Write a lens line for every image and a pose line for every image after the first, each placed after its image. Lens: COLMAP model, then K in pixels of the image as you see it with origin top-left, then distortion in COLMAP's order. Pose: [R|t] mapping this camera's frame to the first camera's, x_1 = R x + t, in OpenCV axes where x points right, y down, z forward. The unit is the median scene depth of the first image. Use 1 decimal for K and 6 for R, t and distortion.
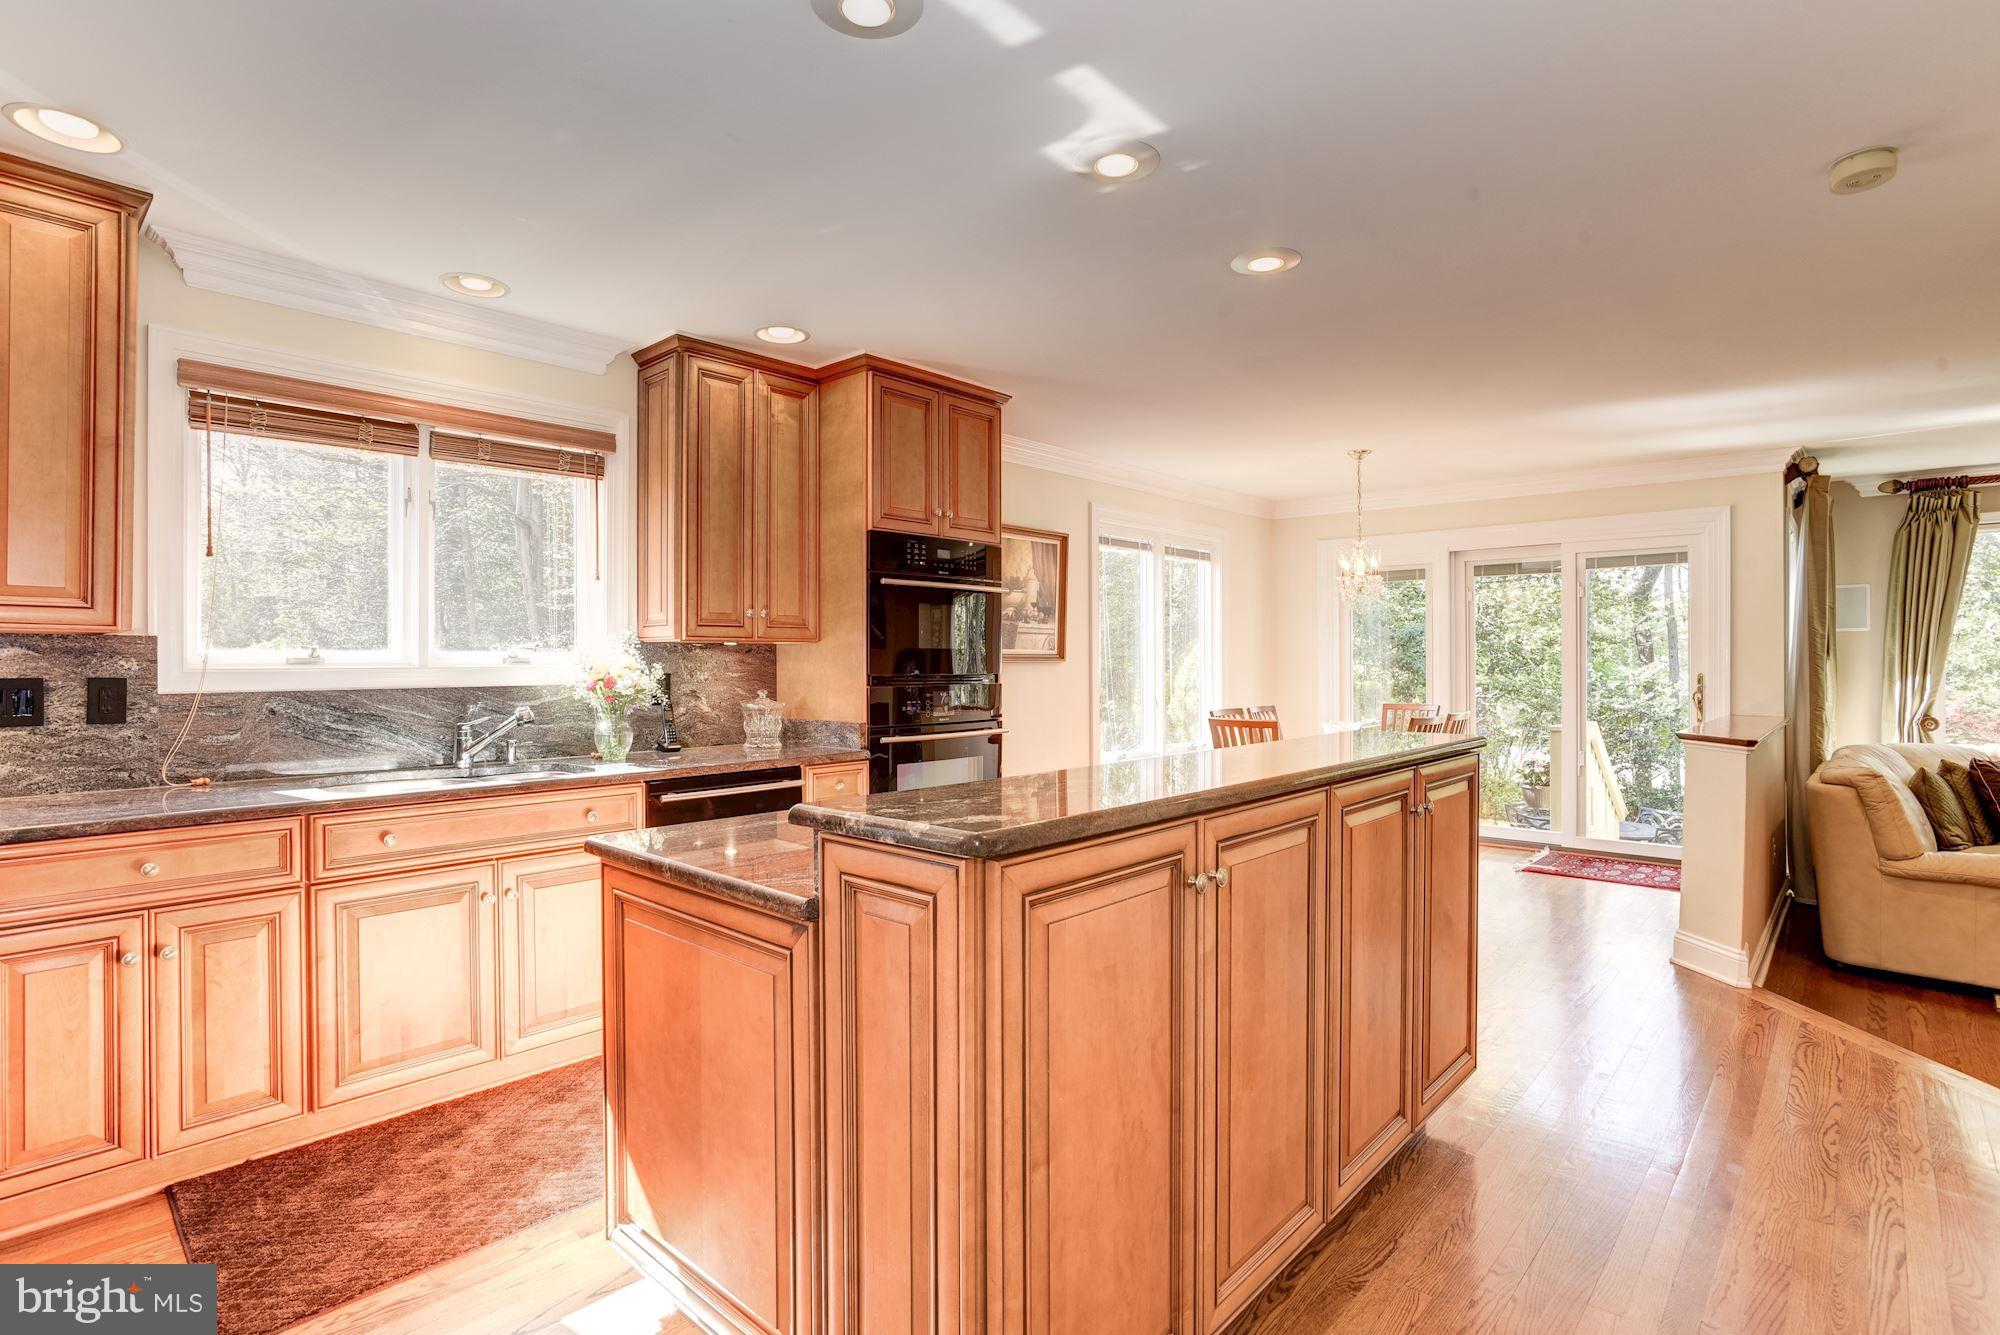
lens RADIAL K [[968.6, 0, 999.6], [0, 968.6, 659.7], [0, 0, 1]] dist [-0.029860, 0.003533]
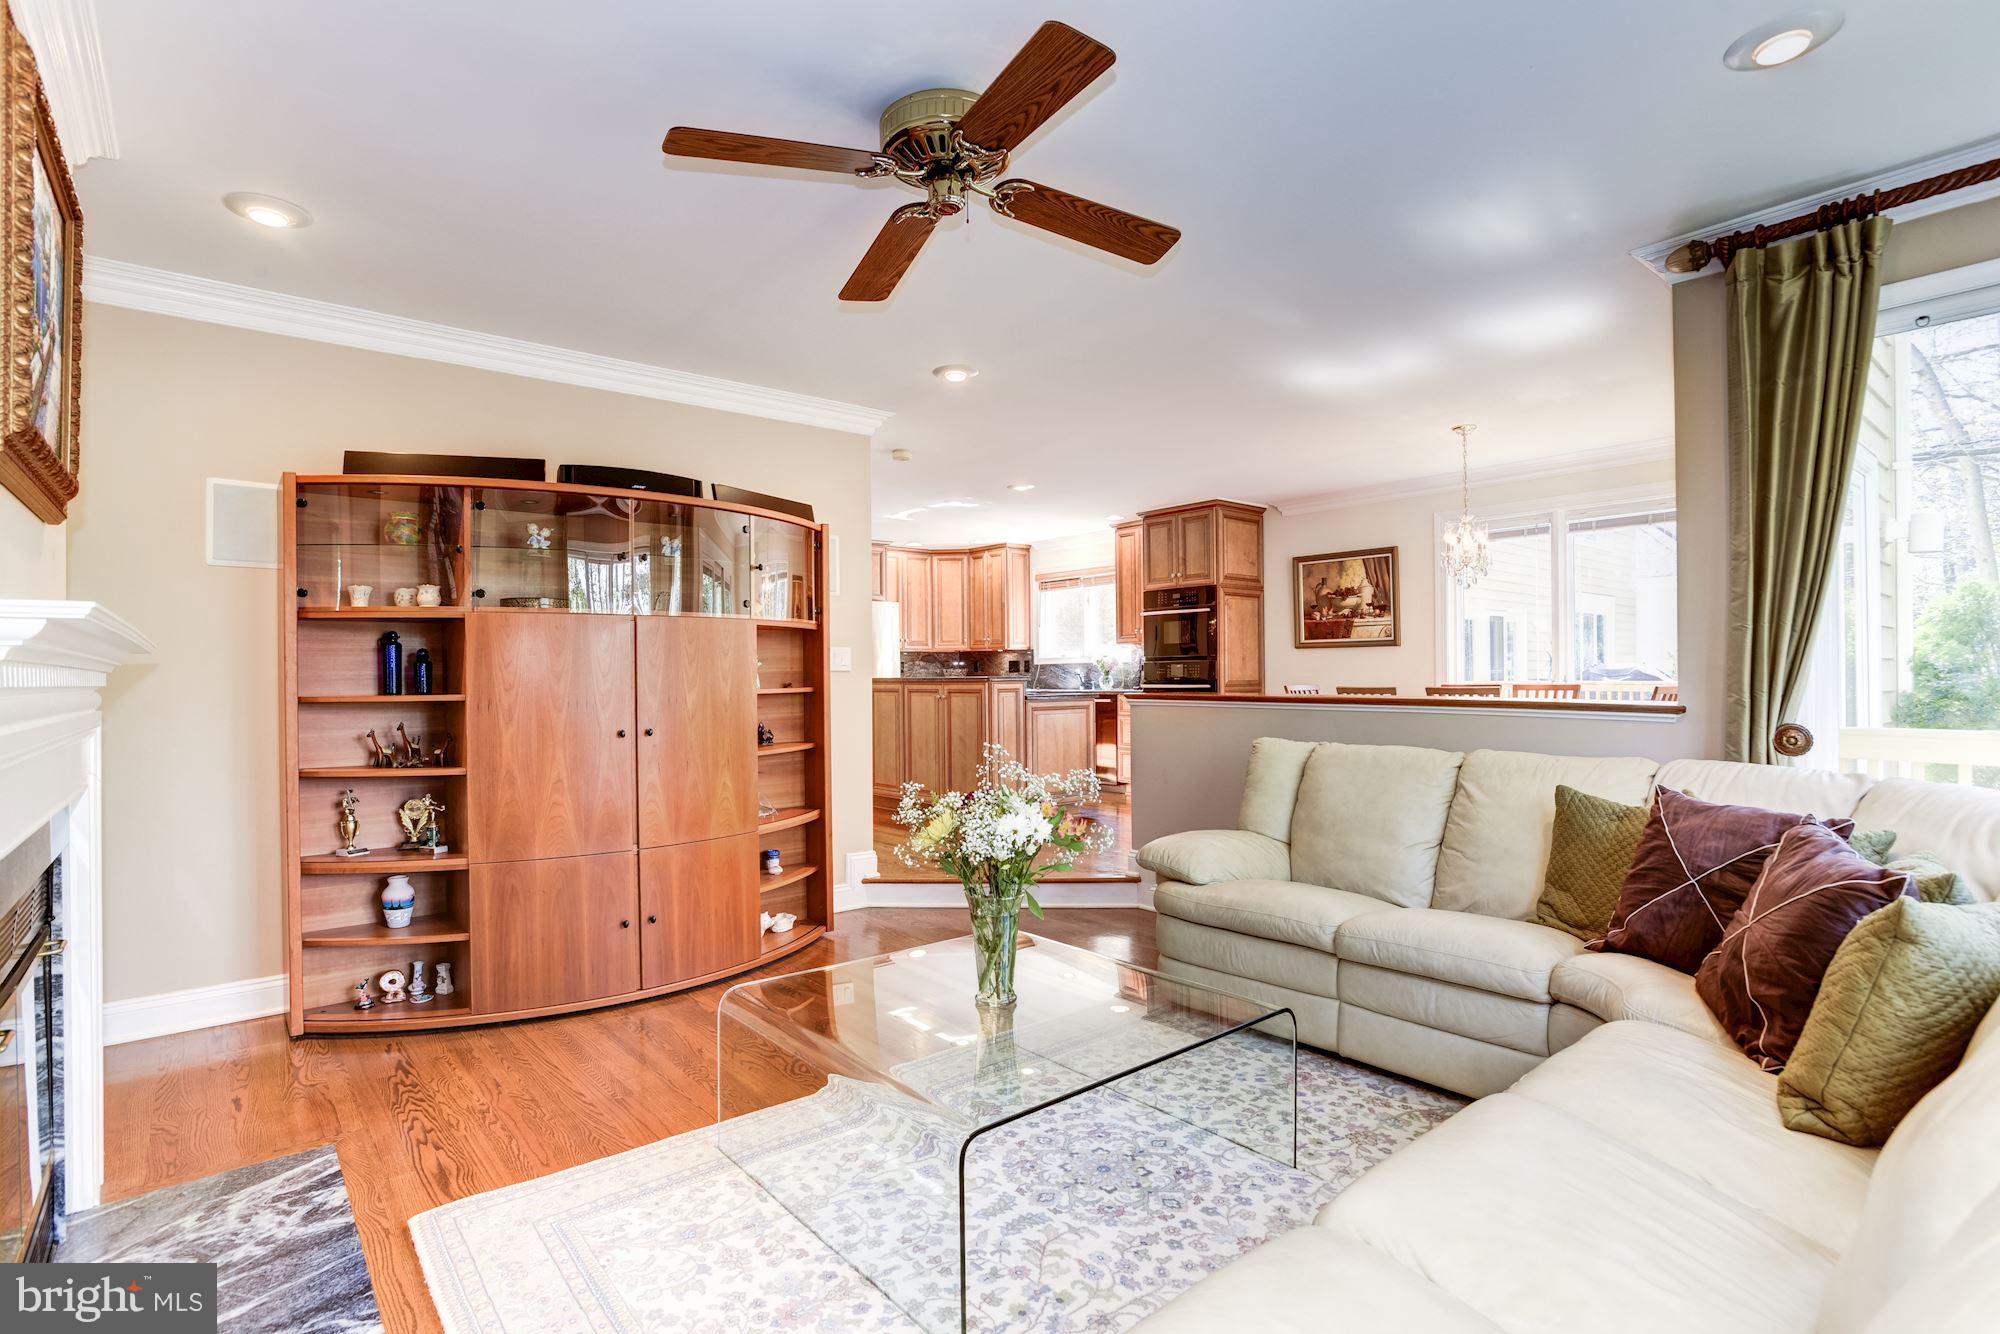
lens RADIAL K [[968.6, 0, 996.5], [0, 968.6, 674.9], [0, 0, 1]] dist [-0.029860, 0.003533]
pose [[-0.128773, 0.000379, -0.991674, 1.334534], [0.010936, 0.999940, -0.001038, 0.034906], [0.991614, -0.010979, -0.128769, 0.602478]]
